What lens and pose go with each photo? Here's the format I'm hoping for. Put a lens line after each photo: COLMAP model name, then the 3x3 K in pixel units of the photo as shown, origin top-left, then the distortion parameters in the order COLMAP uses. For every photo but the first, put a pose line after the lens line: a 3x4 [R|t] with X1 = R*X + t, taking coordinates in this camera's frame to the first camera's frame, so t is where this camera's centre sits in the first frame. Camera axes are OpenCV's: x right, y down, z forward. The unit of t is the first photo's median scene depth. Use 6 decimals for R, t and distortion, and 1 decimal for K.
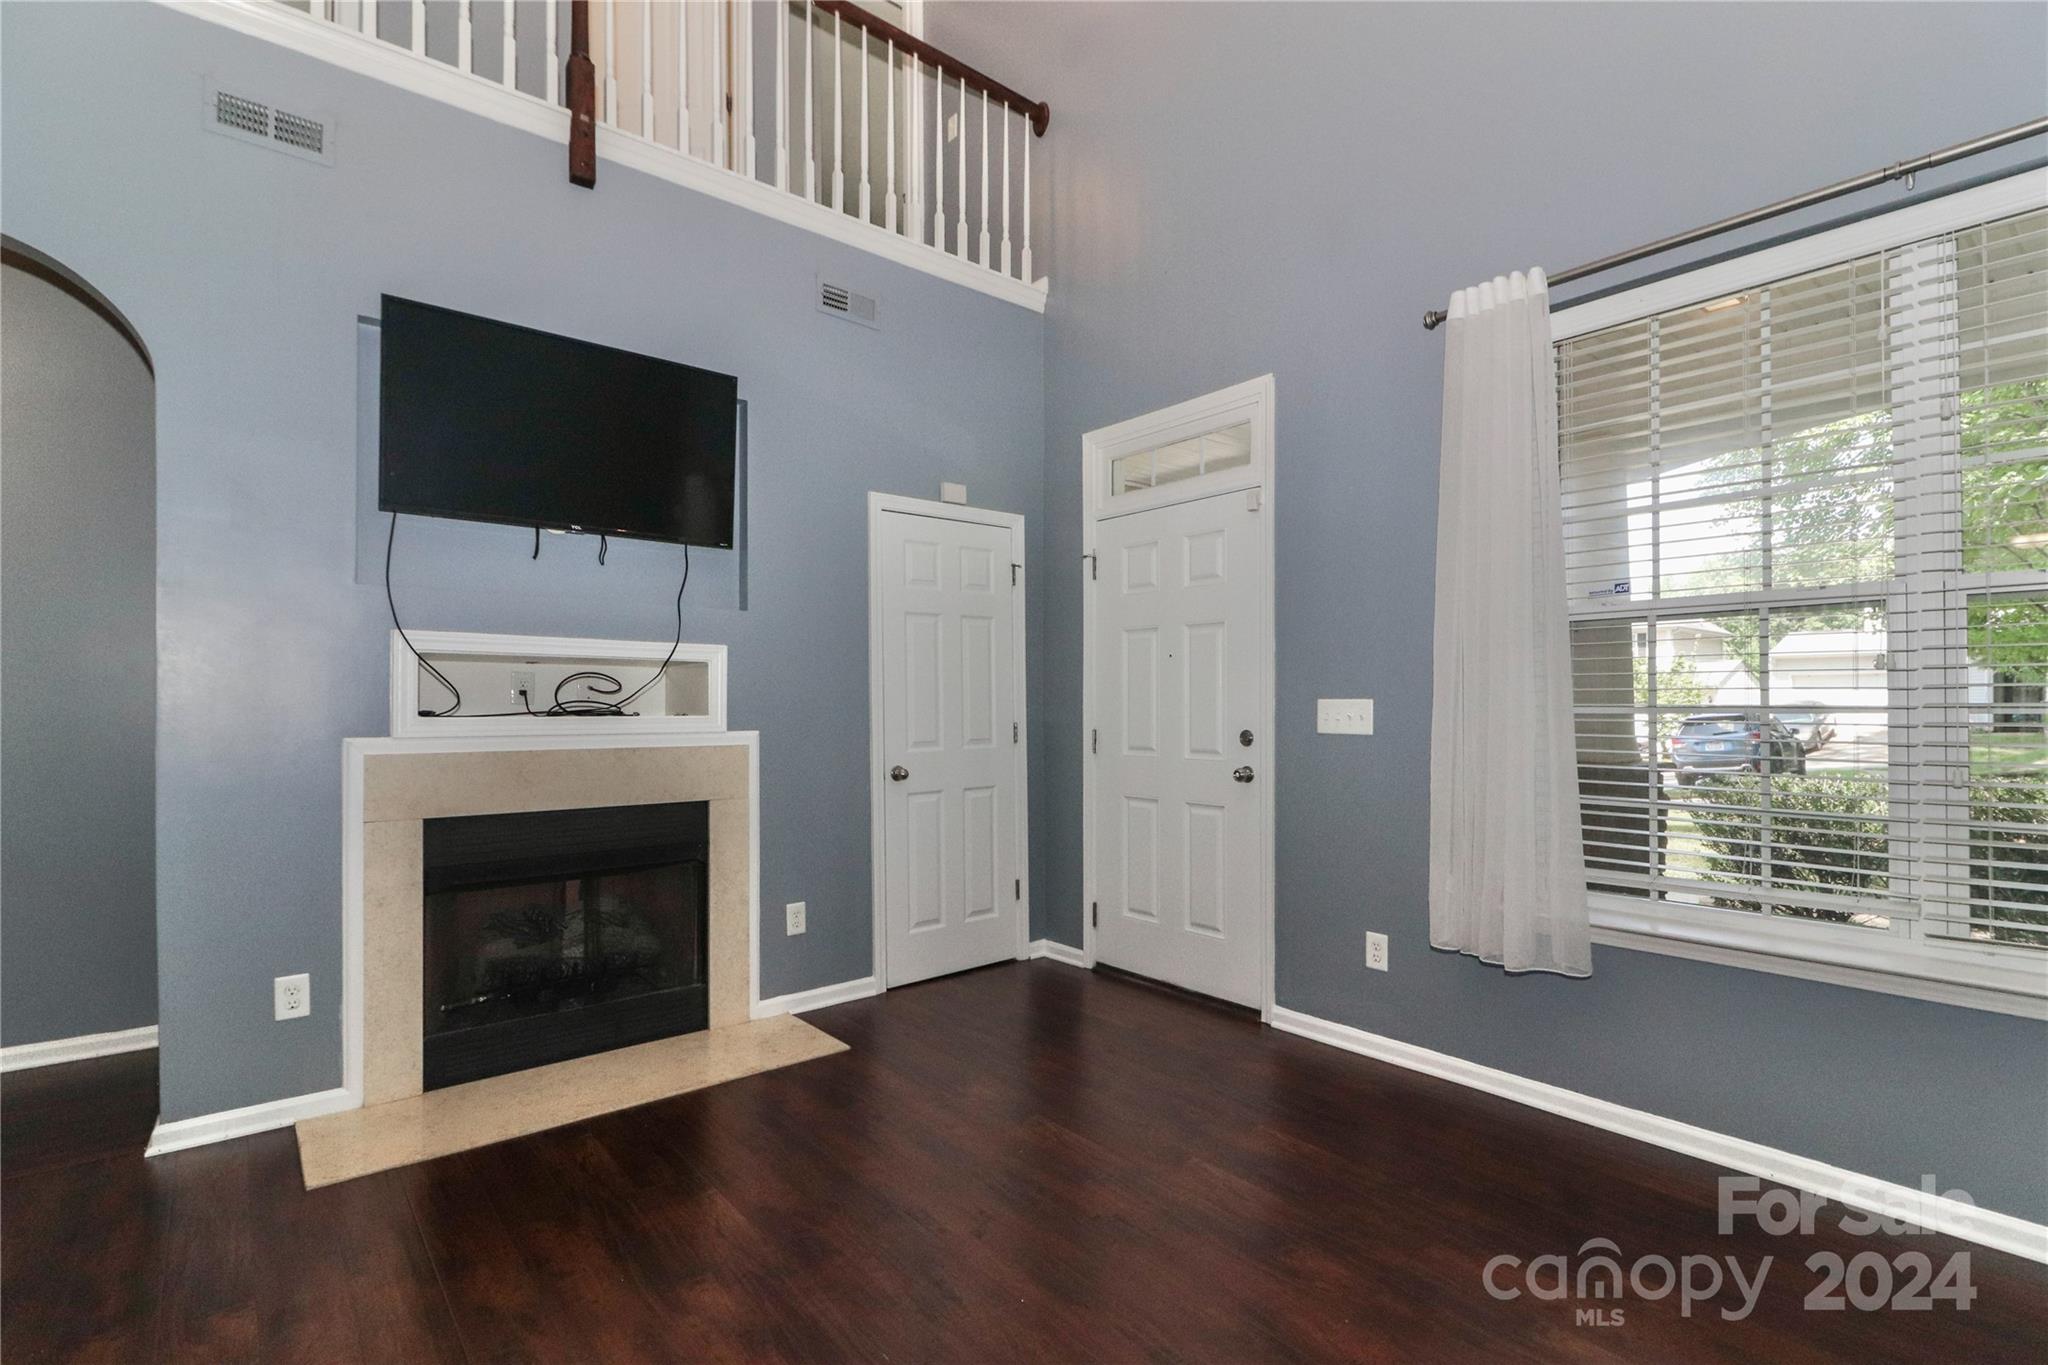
lens RADIAL K [[968.5, 0, 1028.7], [0, 968.5, 700.7], [0, 0, 1]] dist [0.019738, -0.016632]
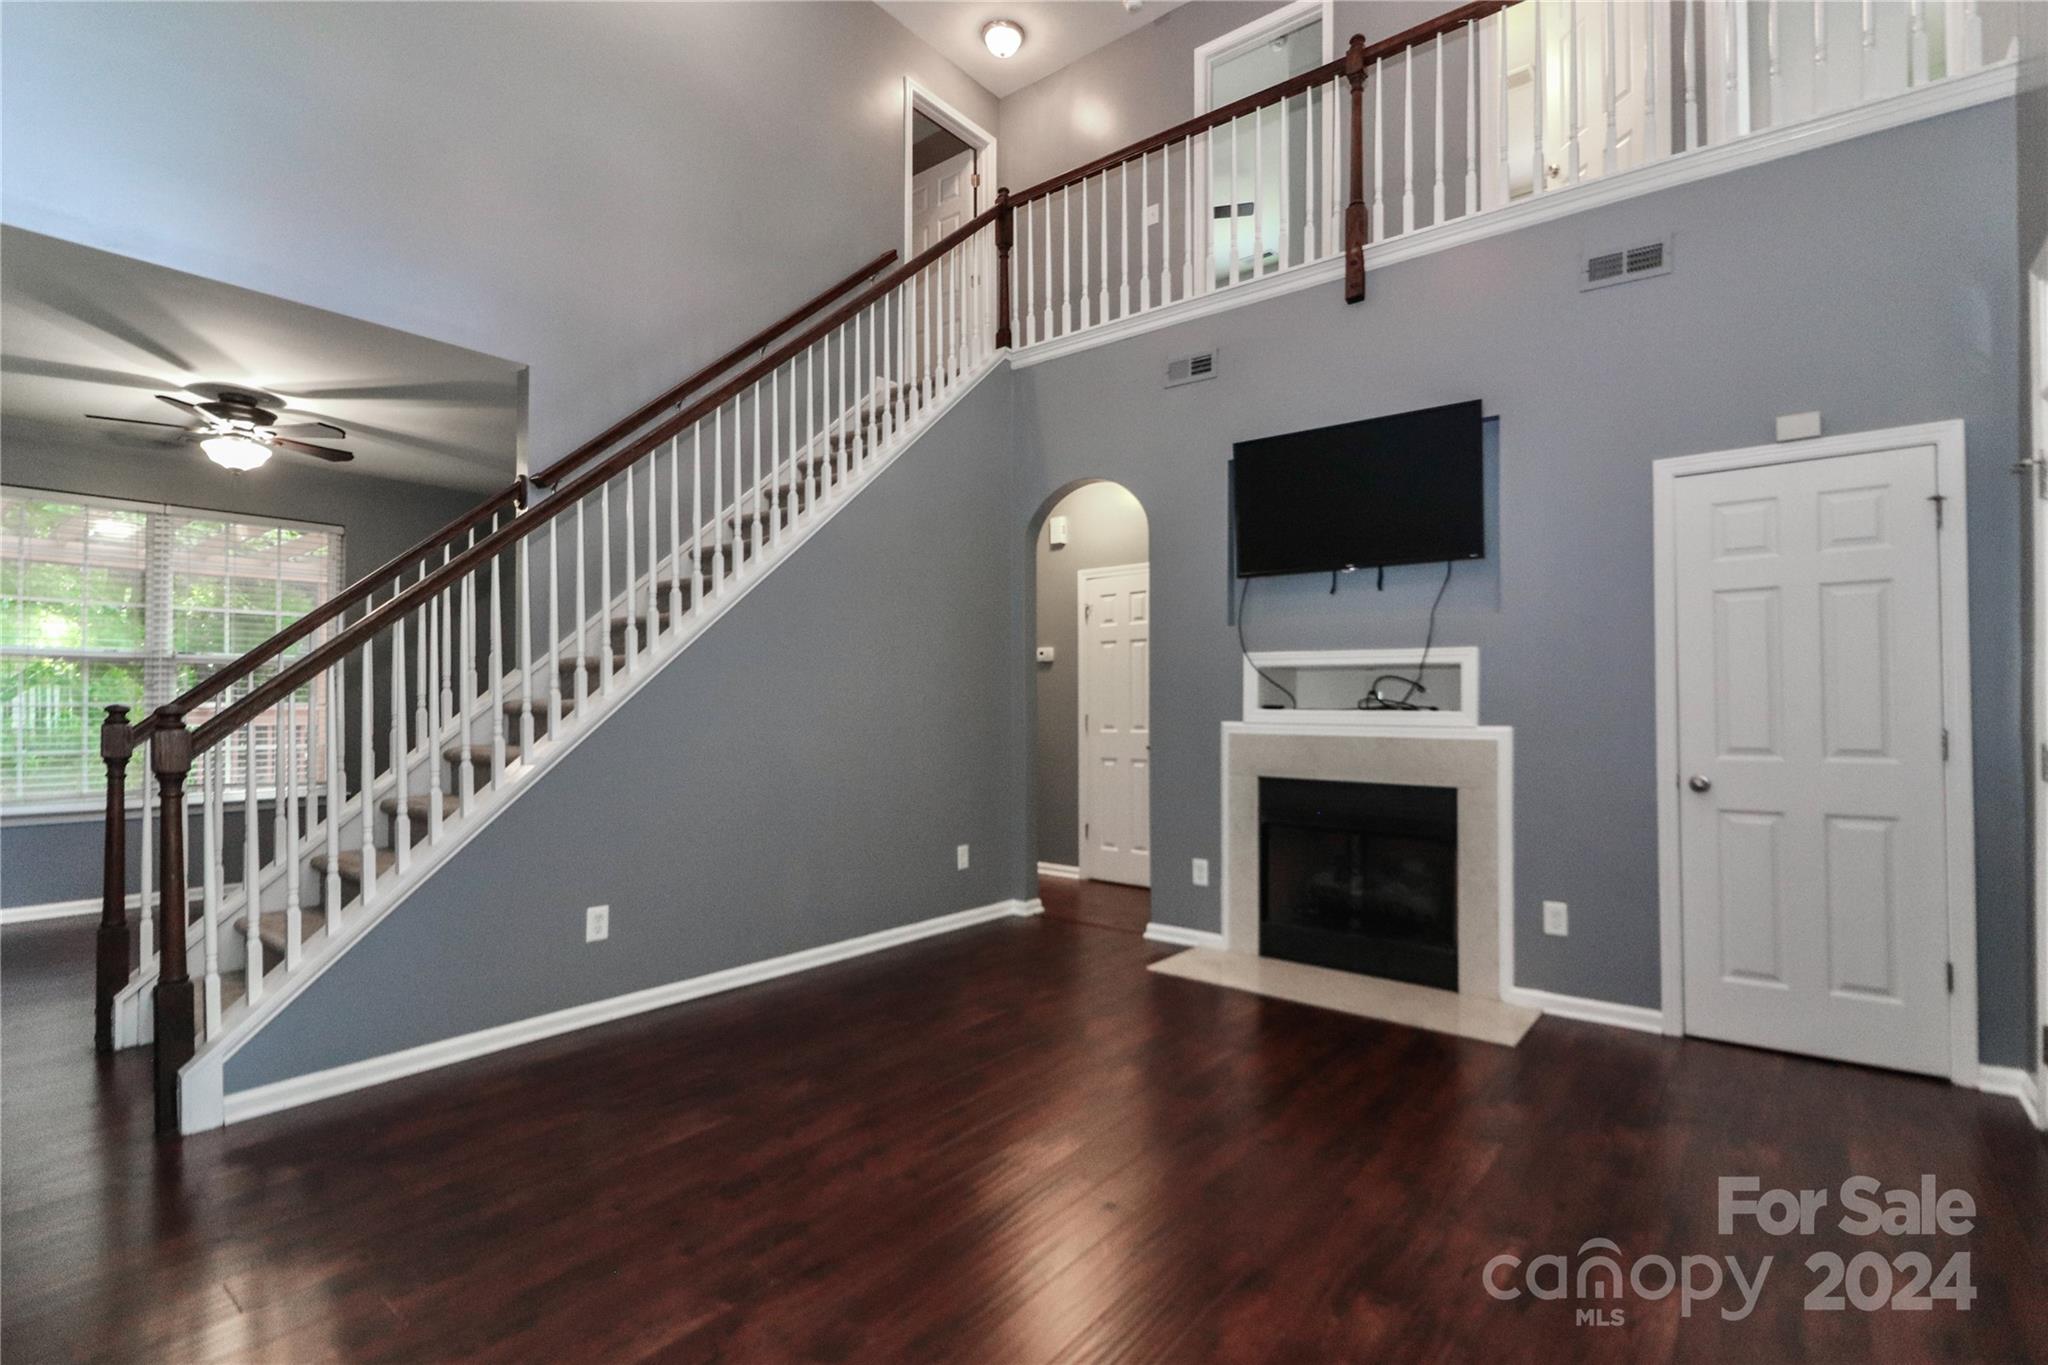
lens RADIAL K [[968.5, 0, 1028.7], [0, 968.5, 700.7], [0, 0, 1]] dist [0.019738, -0.016632]
pose [[0.174852, -0.004119, -0.984586, 0.682853], [-0.002836, 0.999985, -0.004687, 0.009832], [0.984591, 0.003612, 0.174838, 0.319090]]
